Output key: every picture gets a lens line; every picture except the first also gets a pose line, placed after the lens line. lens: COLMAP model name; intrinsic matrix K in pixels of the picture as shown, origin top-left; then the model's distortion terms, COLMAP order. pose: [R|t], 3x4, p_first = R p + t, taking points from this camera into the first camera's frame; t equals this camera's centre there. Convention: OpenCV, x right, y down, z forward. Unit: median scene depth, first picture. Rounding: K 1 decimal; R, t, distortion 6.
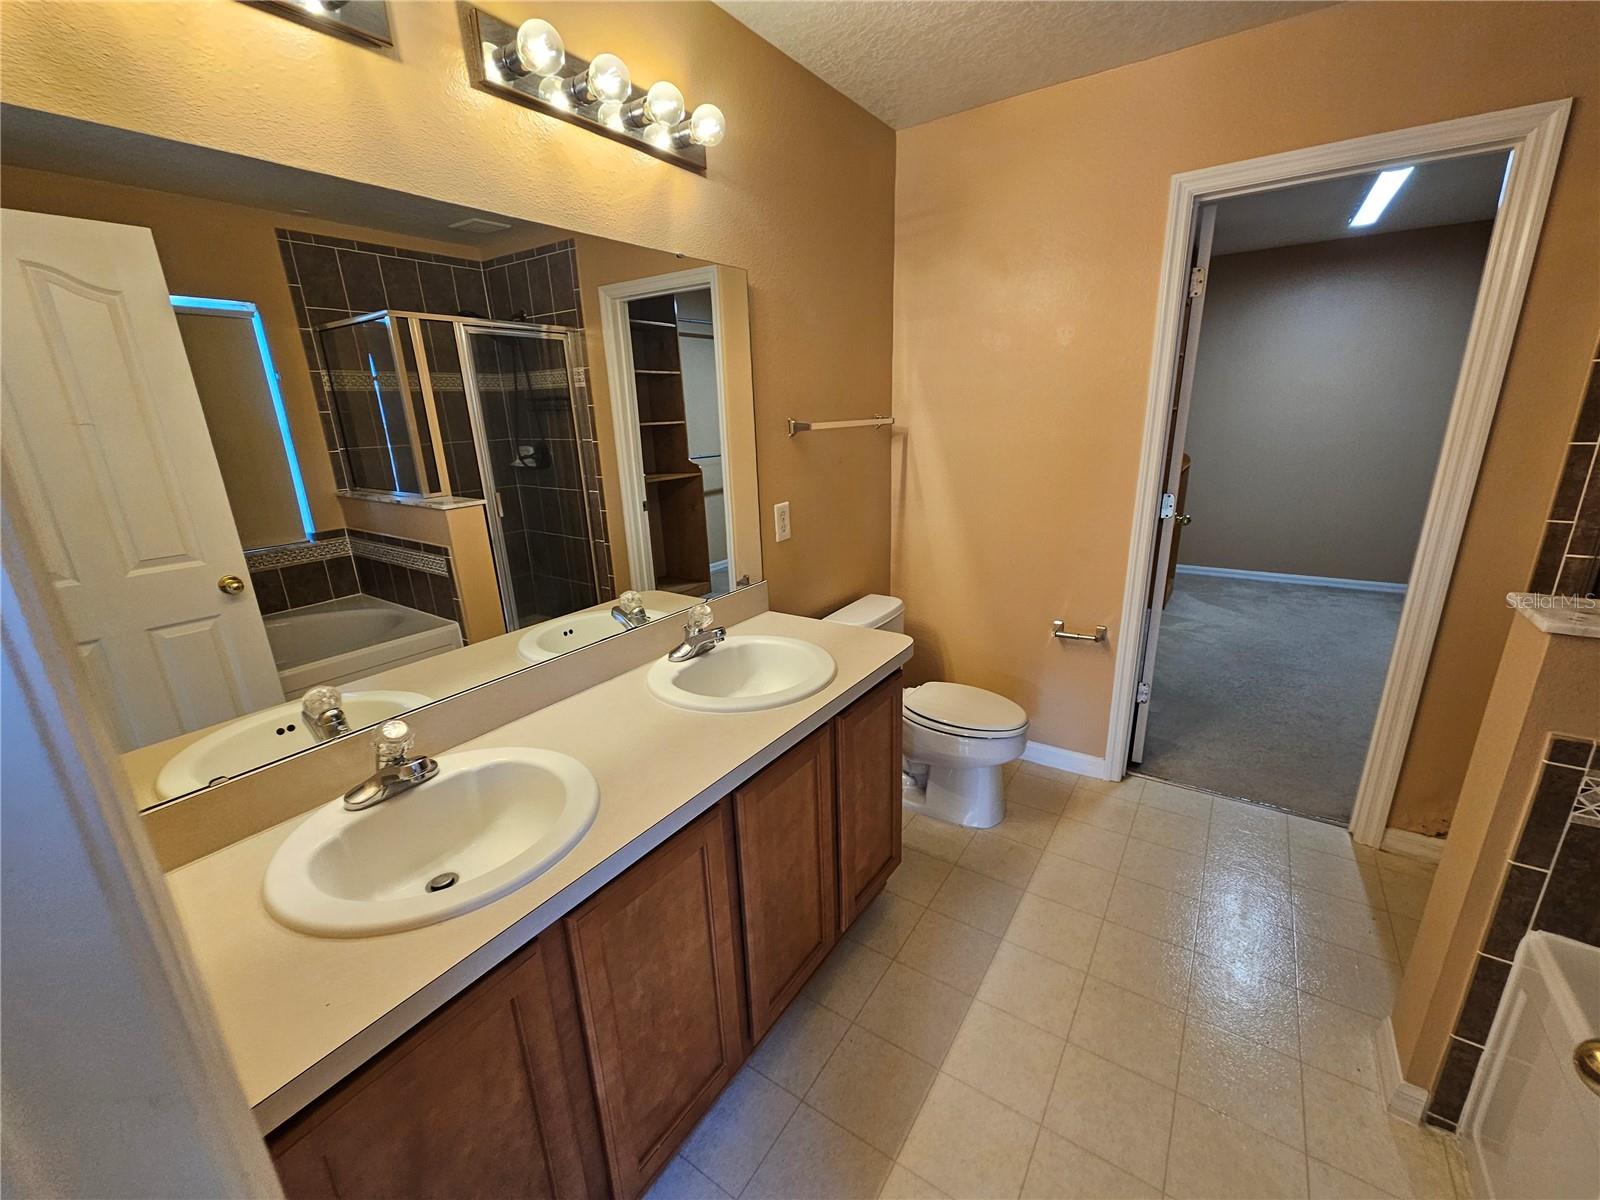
lens RADIAL K [[649.6, 0, 799.2], [0, 649.6, 601.6], [0, 0, 1]] dist [0.000939, 0.000425]
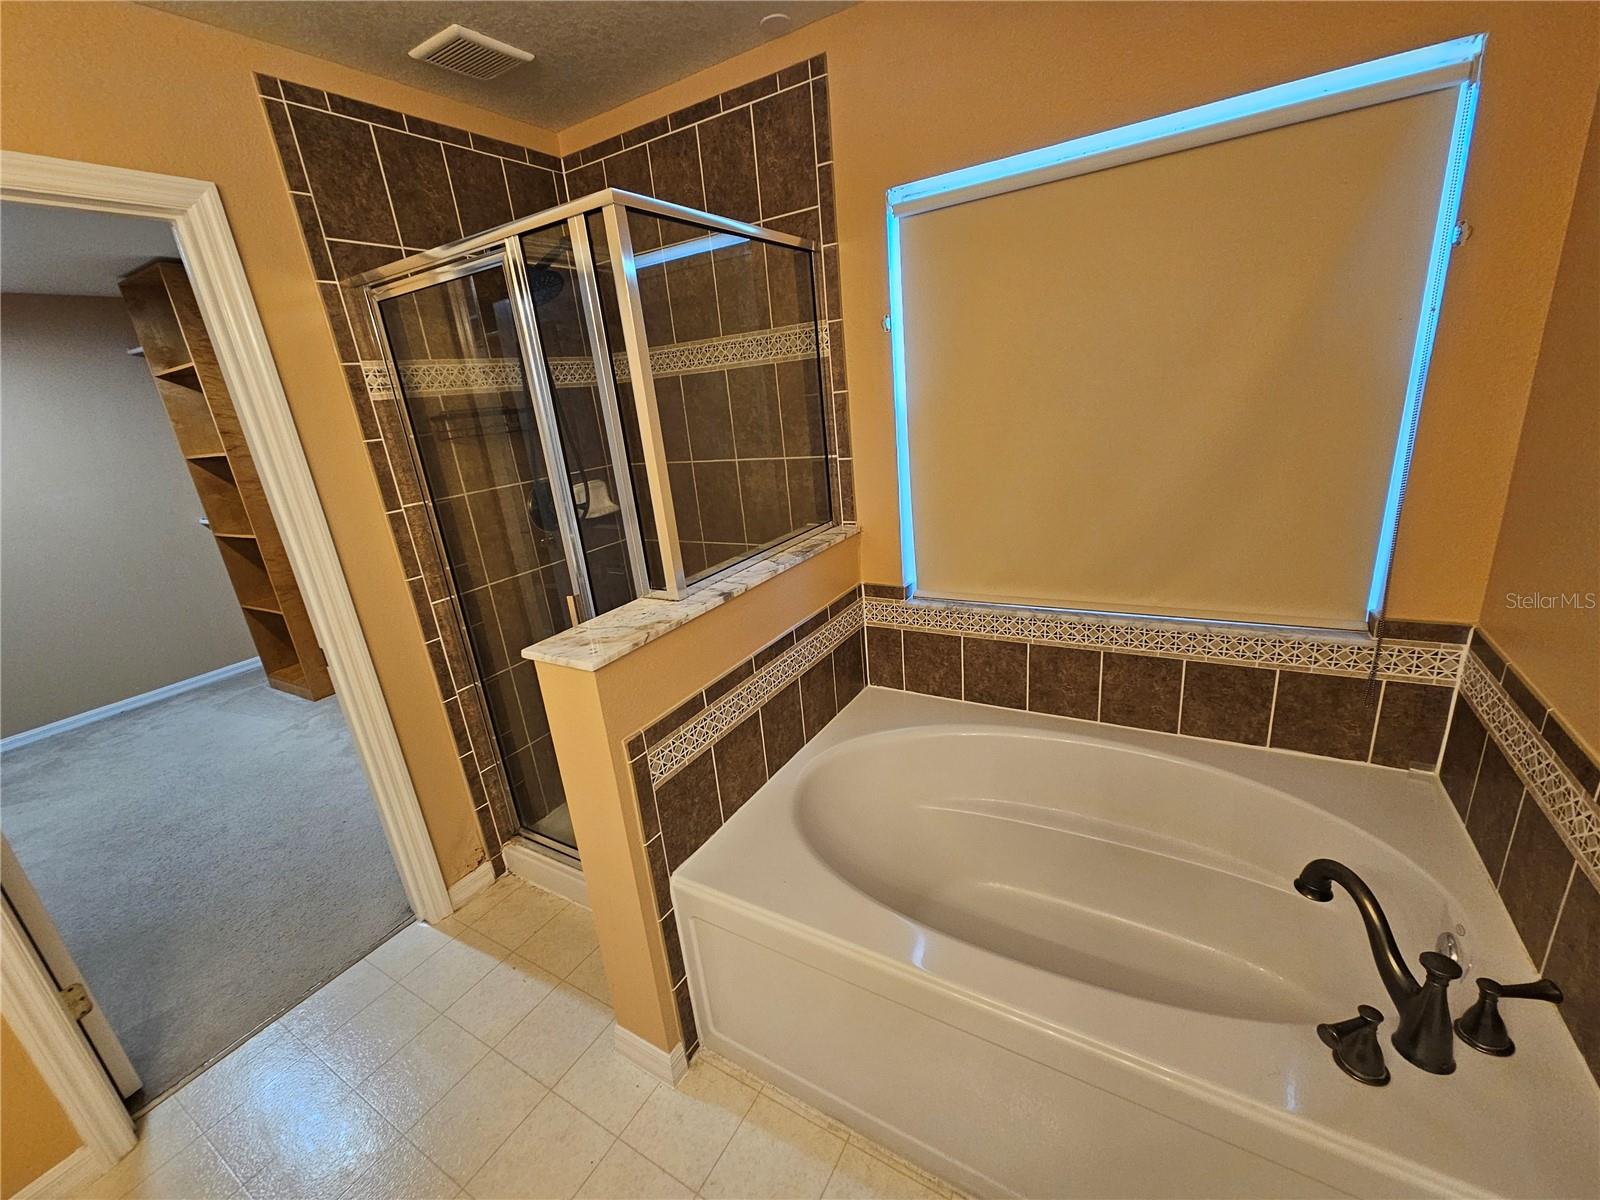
lens RADIAL K [[649.6, 0, 801.0], [0, 649.6, 602.9], [0, 0, 1]] dist [0.000939, 0.000425]
pose [[-0.059622, -0.274704, 0.959678, 0.028897], [0.375936, 0.884426, 0.276519, -0.120548], [-0.924726, 0.377264, 0.050540, 0.281955]]
